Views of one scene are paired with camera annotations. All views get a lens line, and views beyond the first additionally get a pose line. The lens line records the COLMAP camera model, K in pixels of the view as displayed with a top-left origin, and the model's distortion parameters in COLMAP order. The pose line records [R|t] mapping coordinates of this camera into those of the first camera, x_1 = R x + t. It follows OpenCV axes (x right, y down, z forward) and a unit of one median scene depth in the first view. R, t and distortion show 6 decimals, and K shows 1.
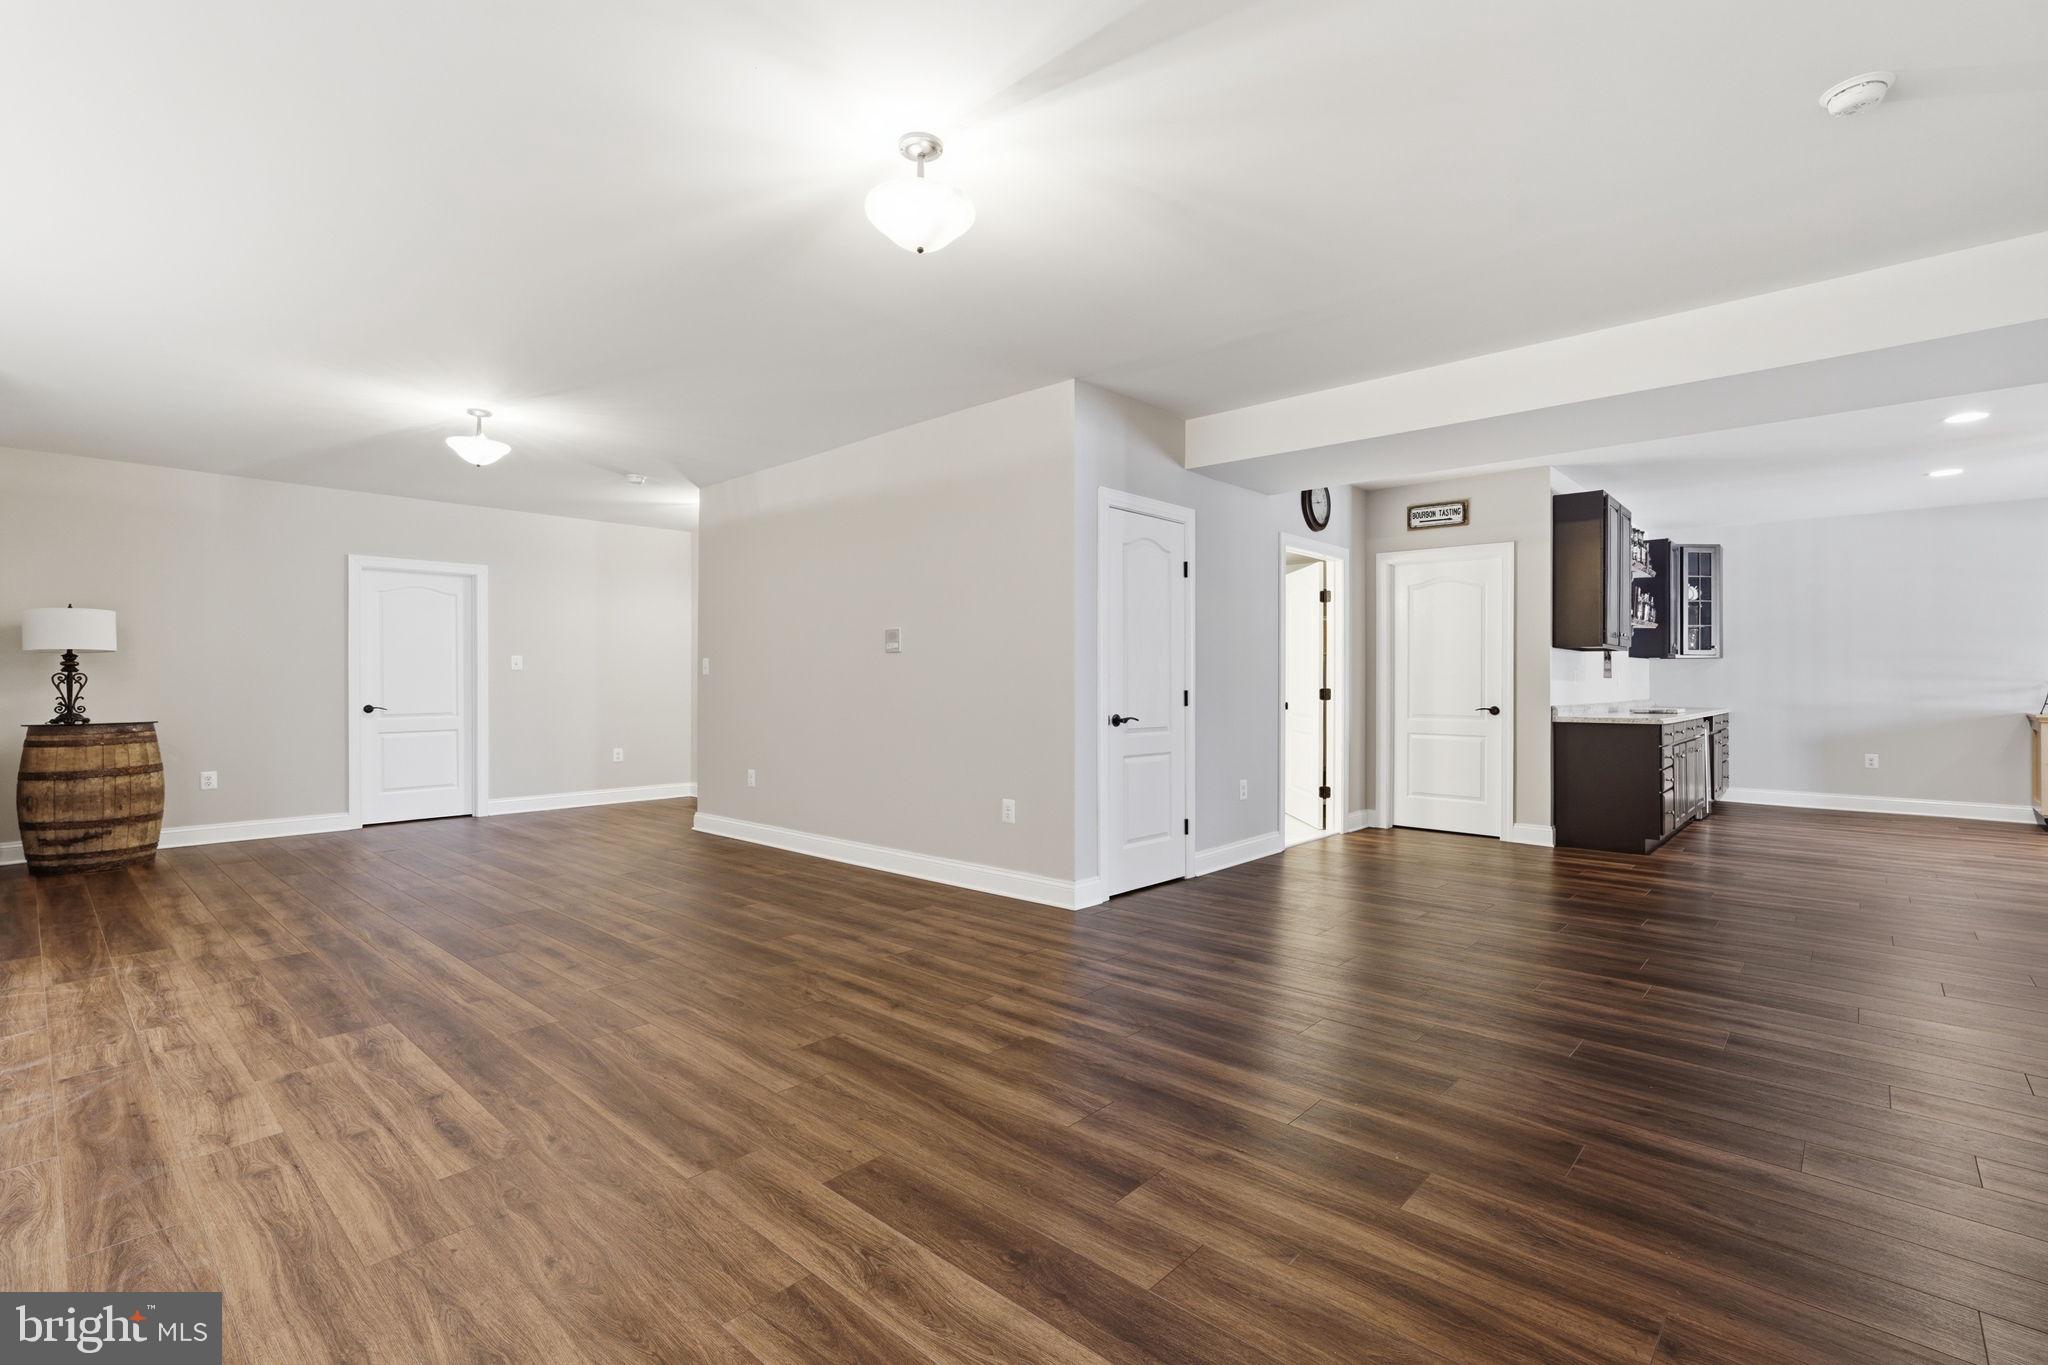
lens RADIAL K [[947.8, 0, 1039.8], [0, 947.8, 685.5], [0, 0, 1]] dist [-0.024009, -0.000043]
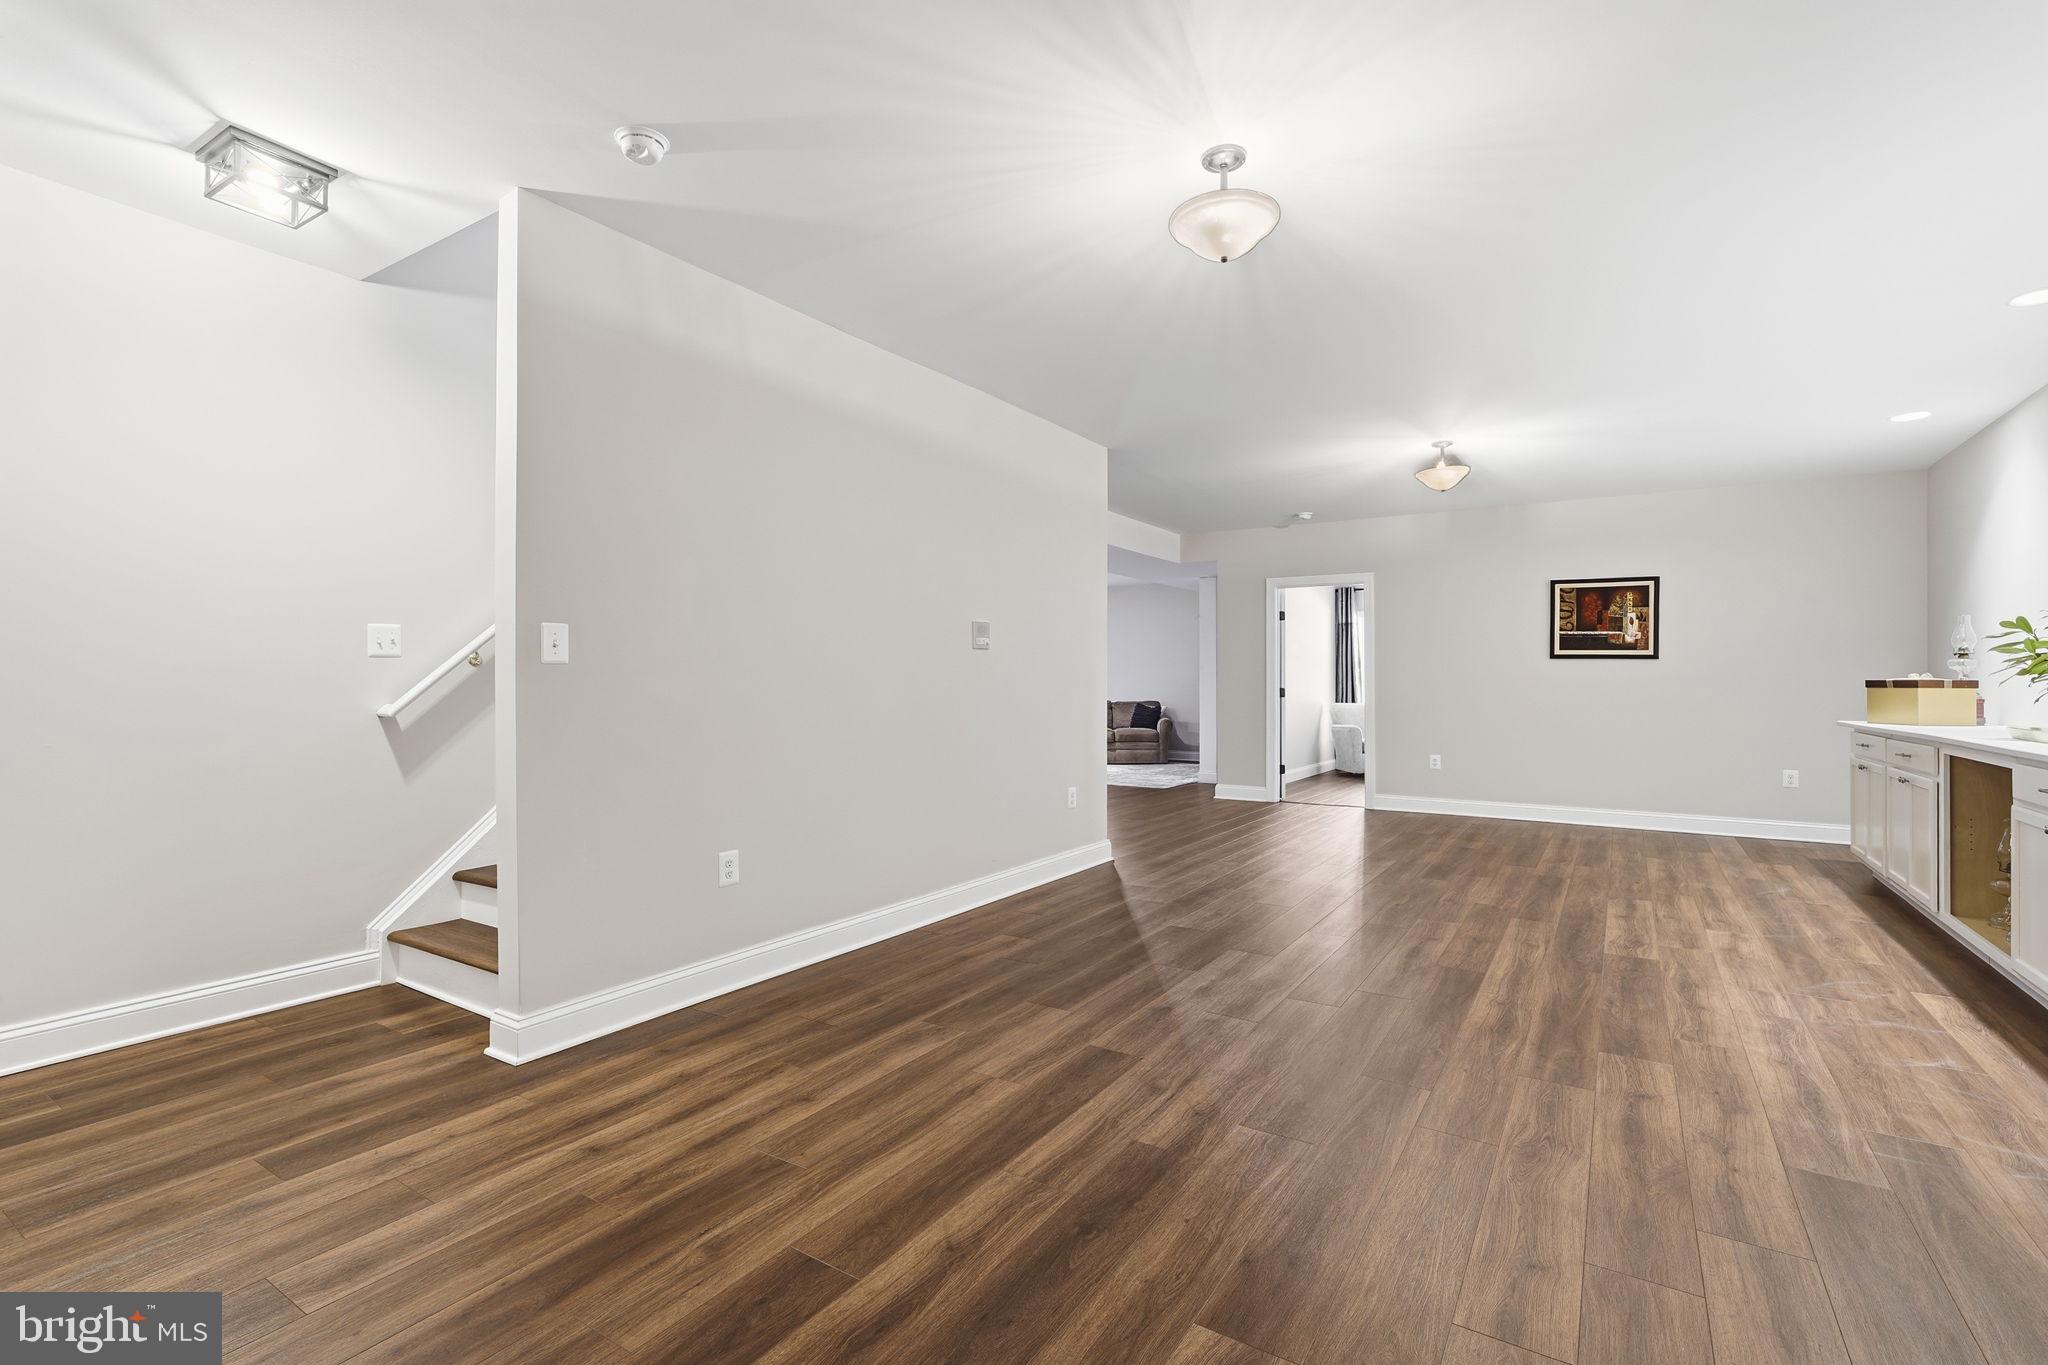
lens RADIAL K [[947.8, 0, 1039.8], [0, 947.8, 685.5], [0, 0, 1]] dist [-0.024009, -0.000043]
pose [[-0.180240, -0.000168, 0.983623, -1.730908], [0.002482, 0.999997, 0.000626, -0.003875], [-0.983620, 0.002554, -0.180239, 1.896990]]
